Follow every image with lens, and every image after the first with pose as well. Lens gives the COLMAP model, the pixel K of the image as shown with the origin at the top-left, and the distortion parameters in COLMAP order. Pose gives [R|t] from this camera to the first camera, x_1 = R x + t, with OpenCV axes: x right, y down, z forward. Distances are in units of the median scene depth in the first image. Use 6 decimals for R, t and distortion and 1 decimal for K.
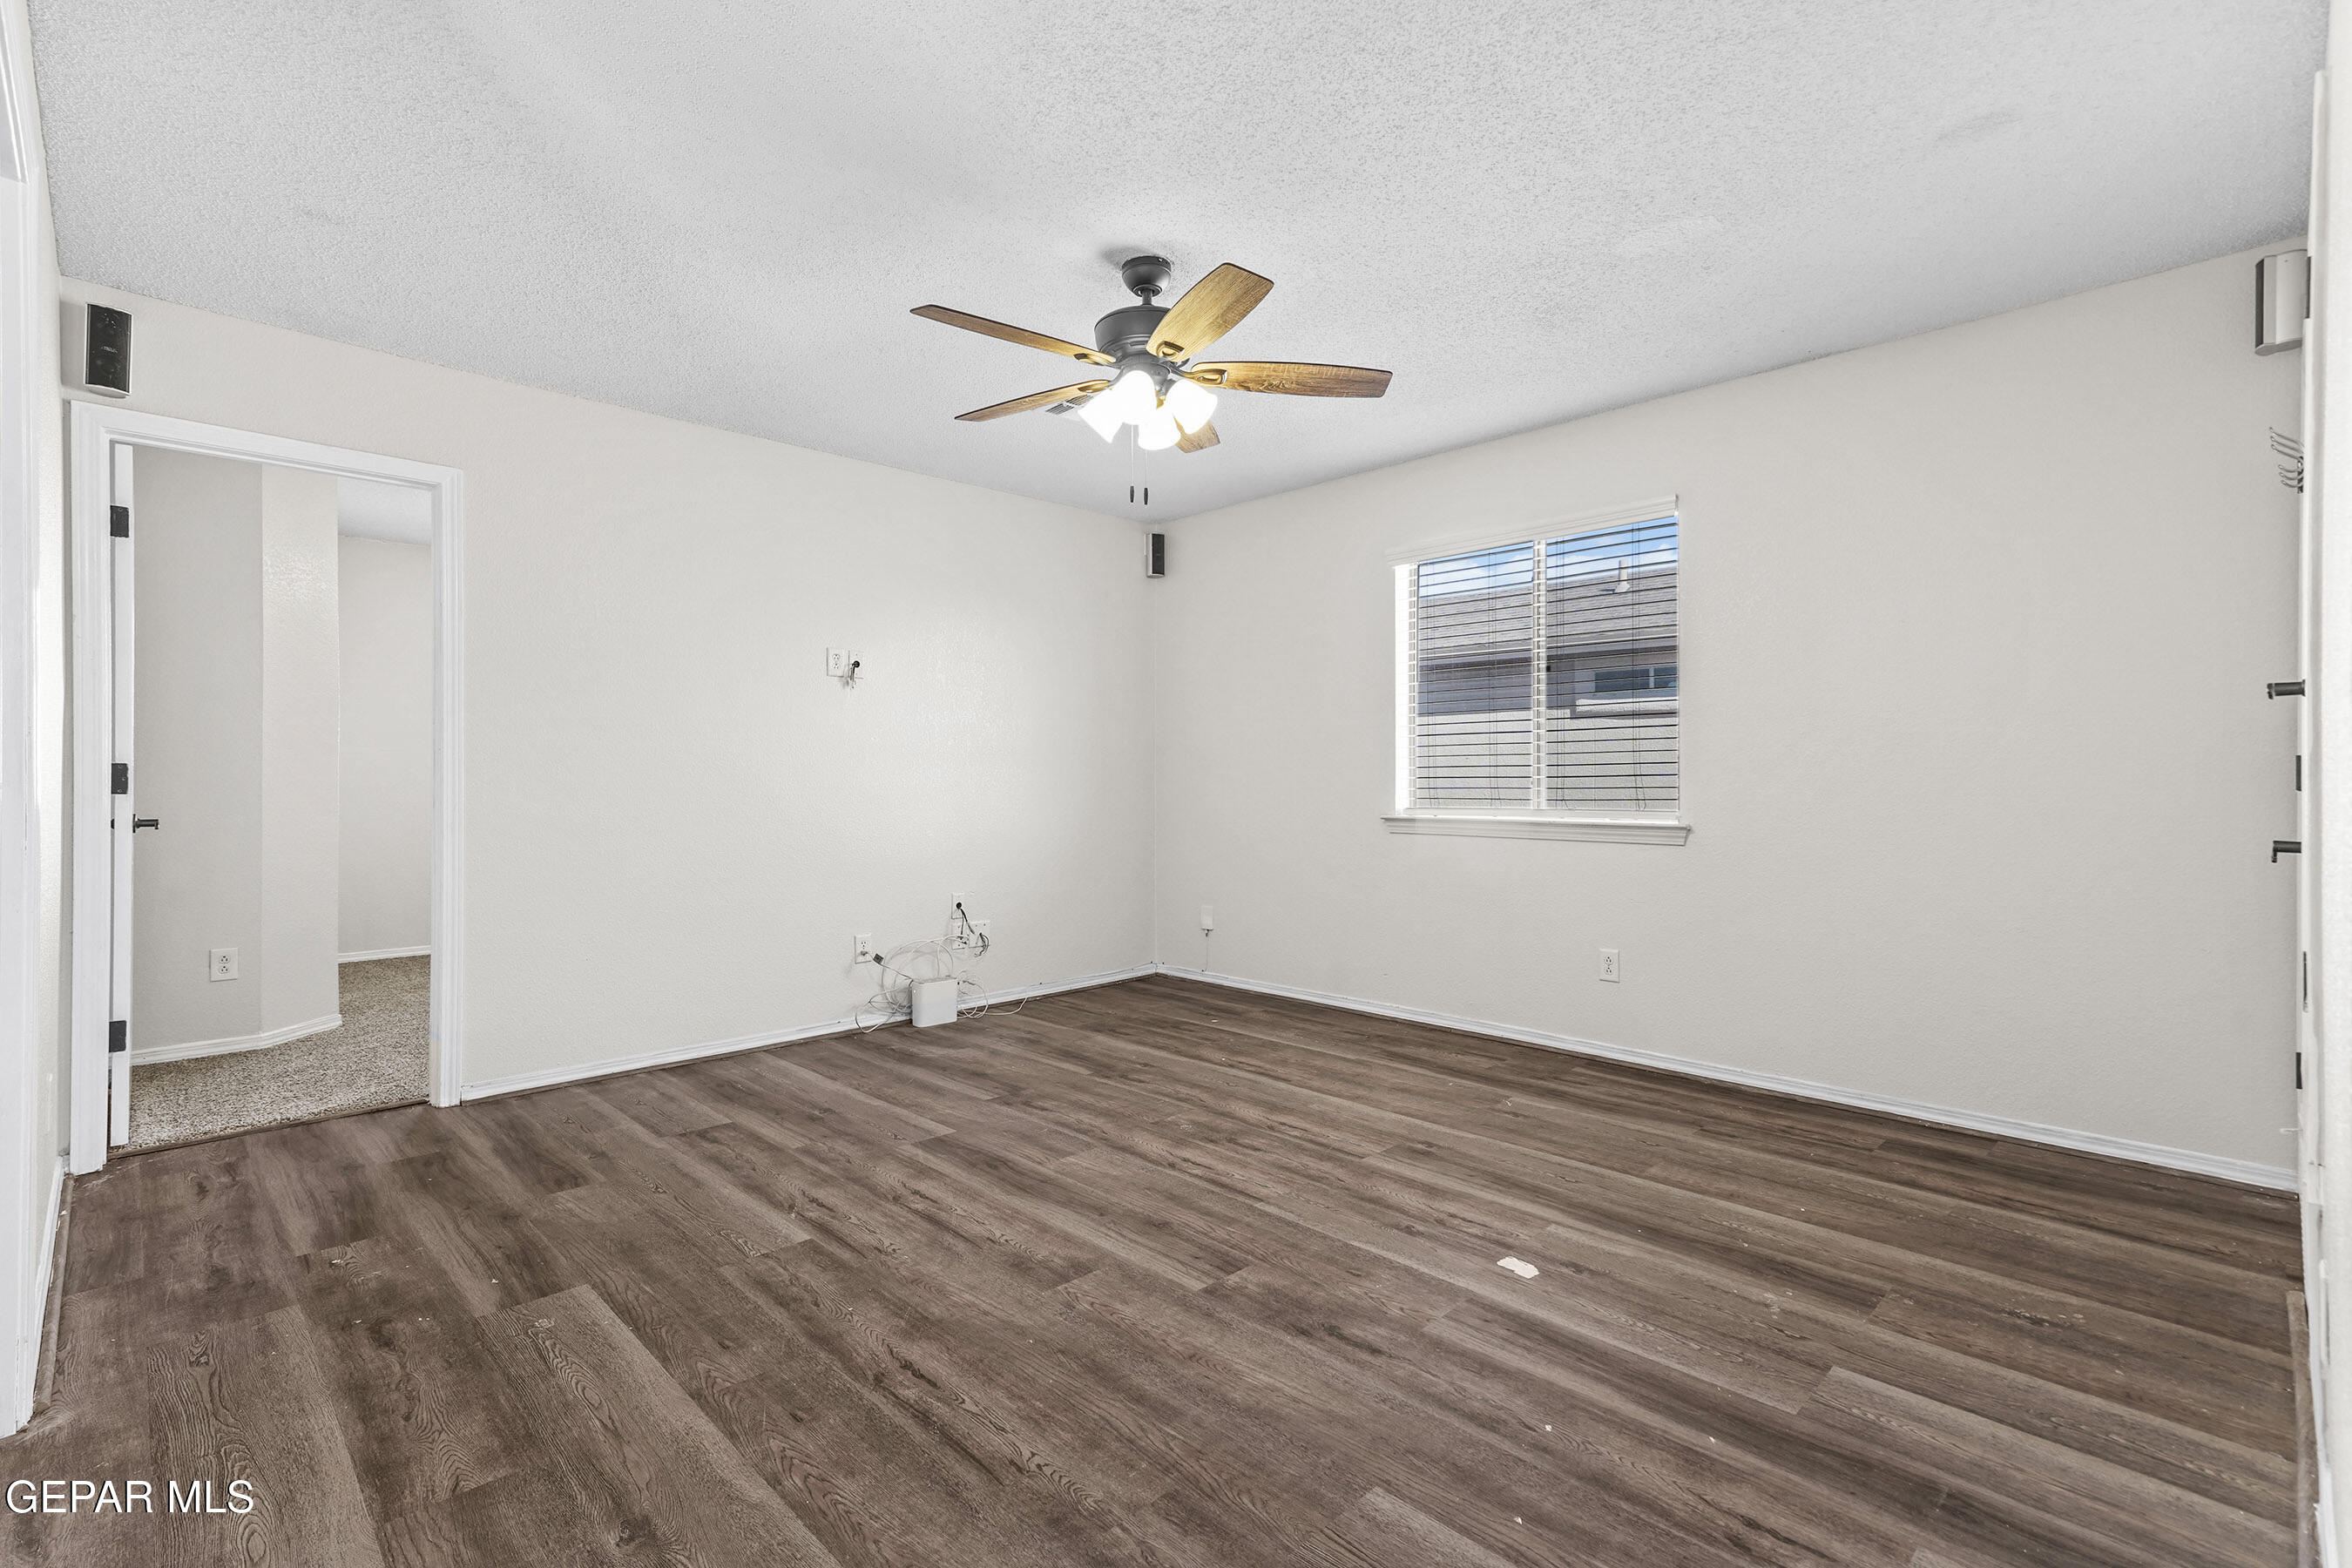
lens RADIAL K [[1070.3, 0, 1173.2], [0, 1070.3, 780.6], [0, 0, 1]] dist [0.012210, 0.001221]
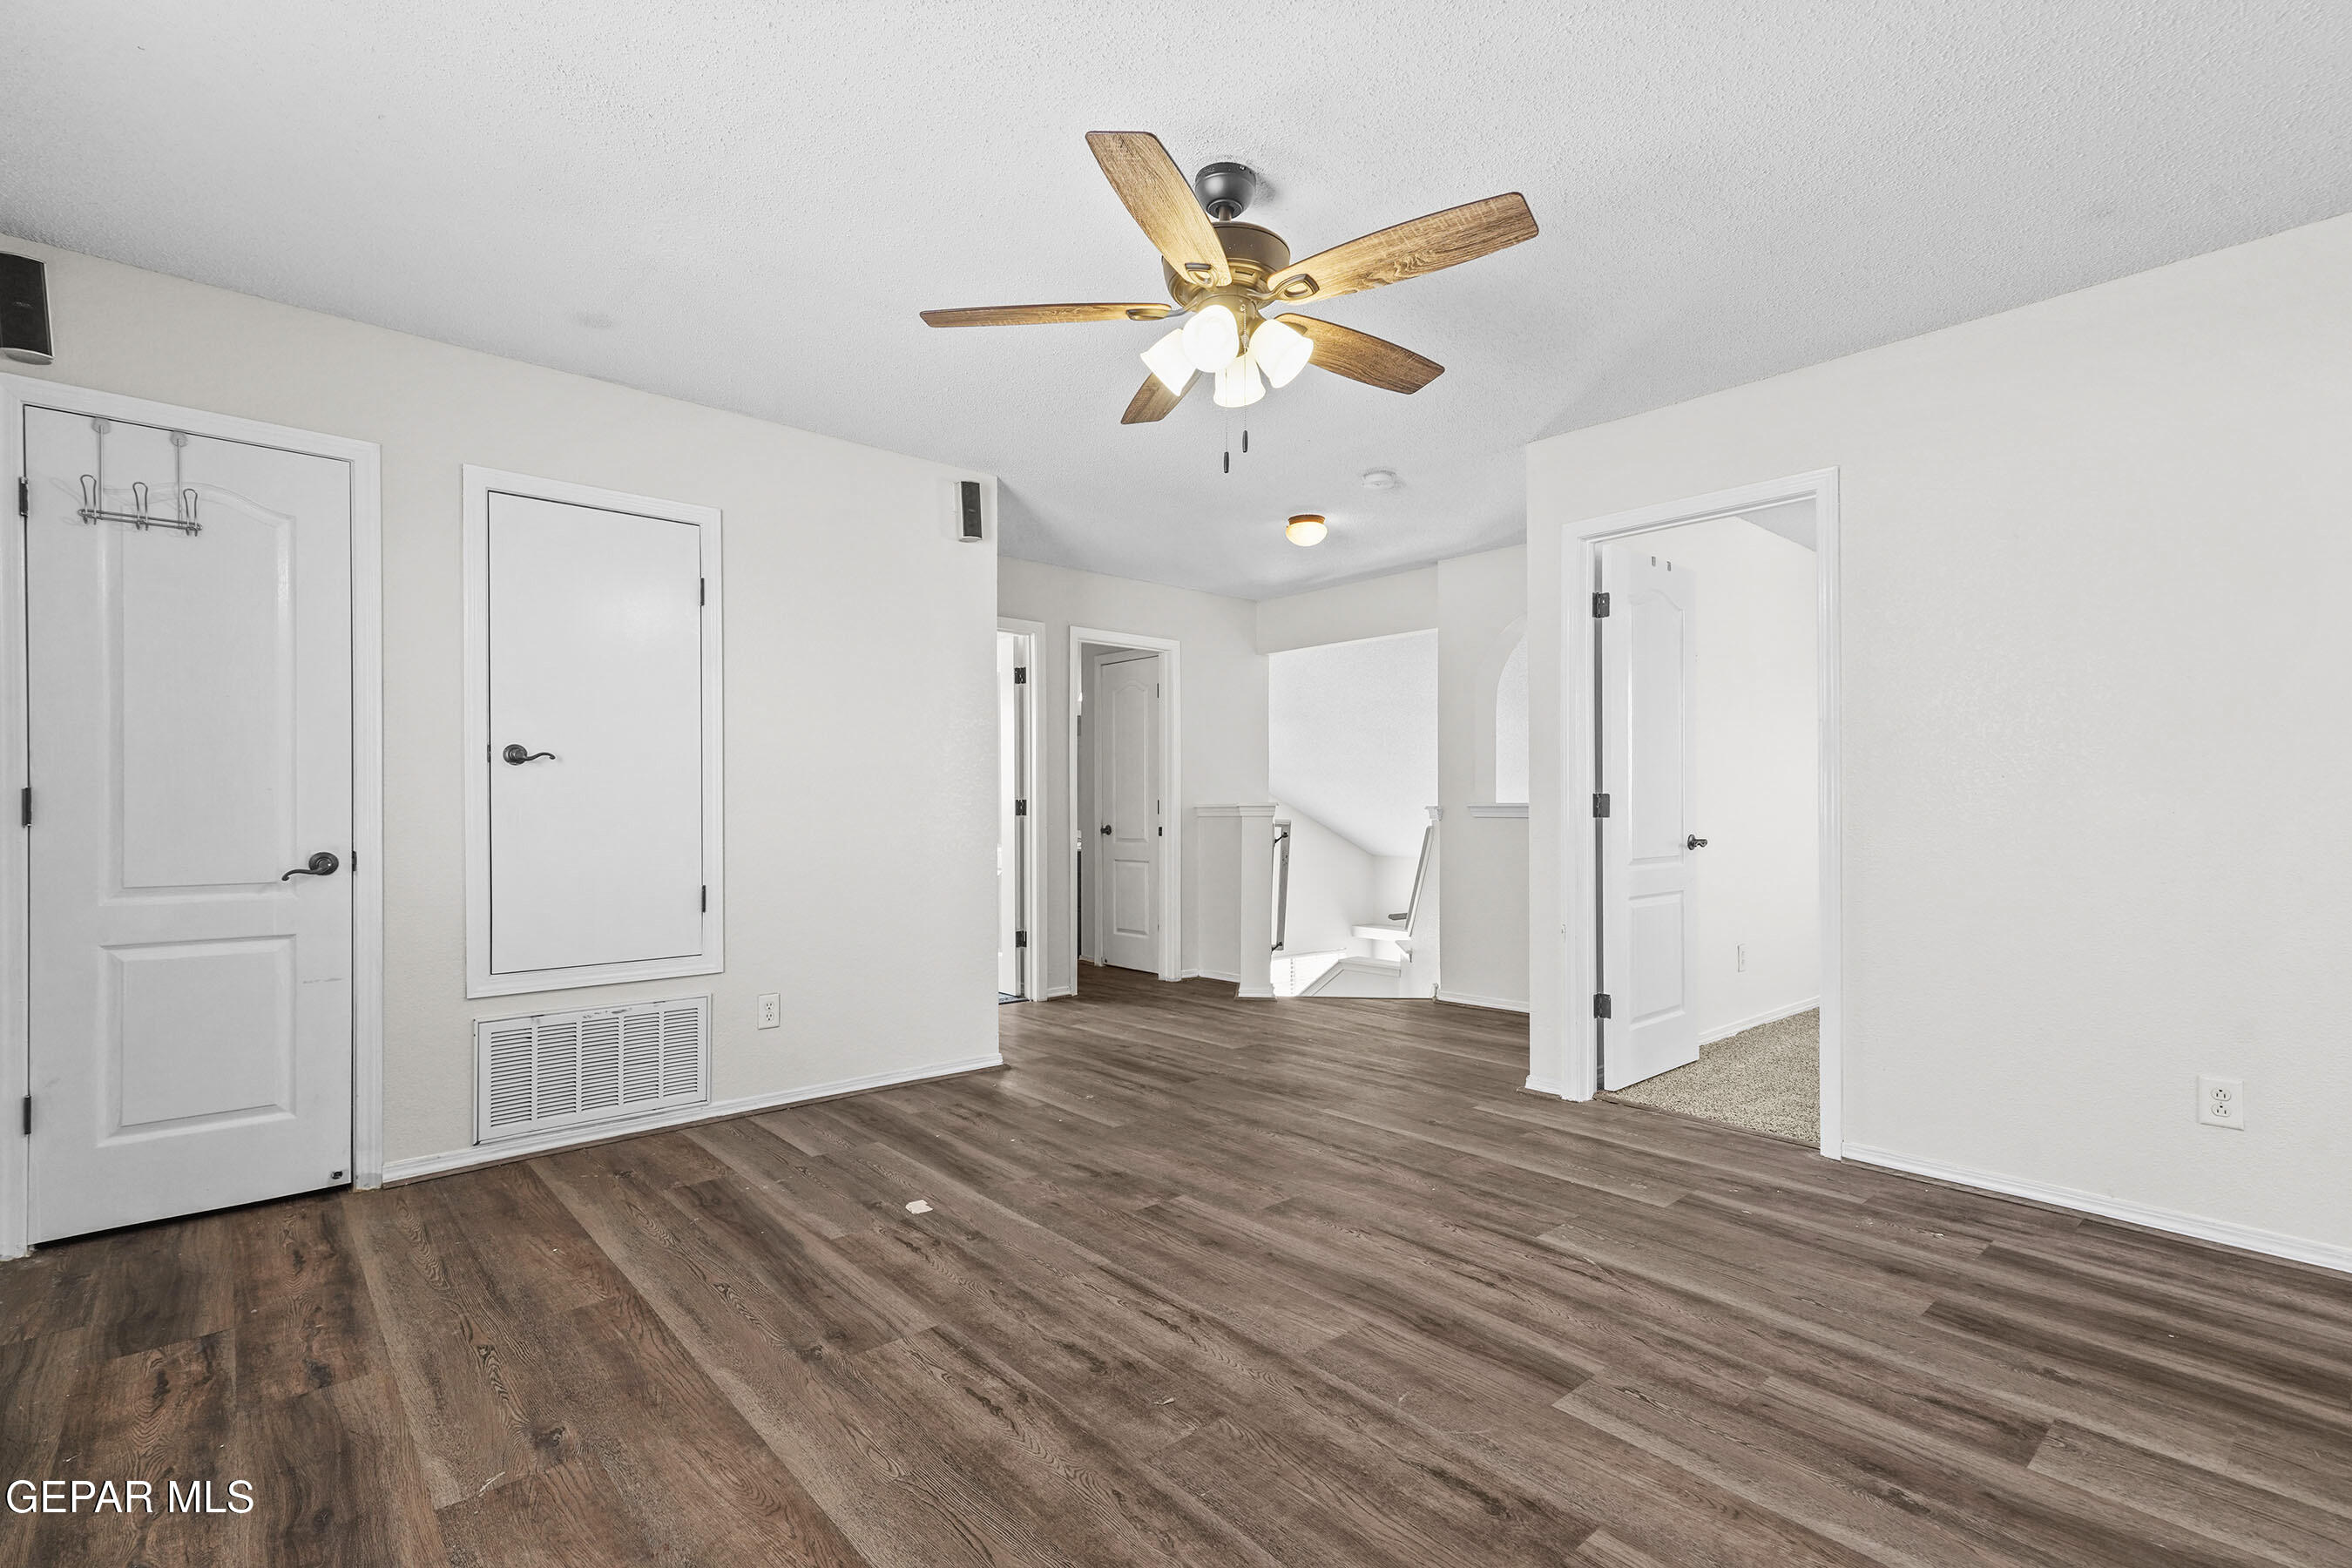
lens RADIAL K [[1070.3, 0, 1171.2], [0, 1070.3, 797.9], [0, 0, 1]] dist [0.012210, 0.001221]
pose [[-0.998577, 0.002517, 0.053268, -0.028640], [0.002279, 0.999987, -0.004521, -0.007864], [-0.053279, -0.004393, -0.998570, 1.898183]]
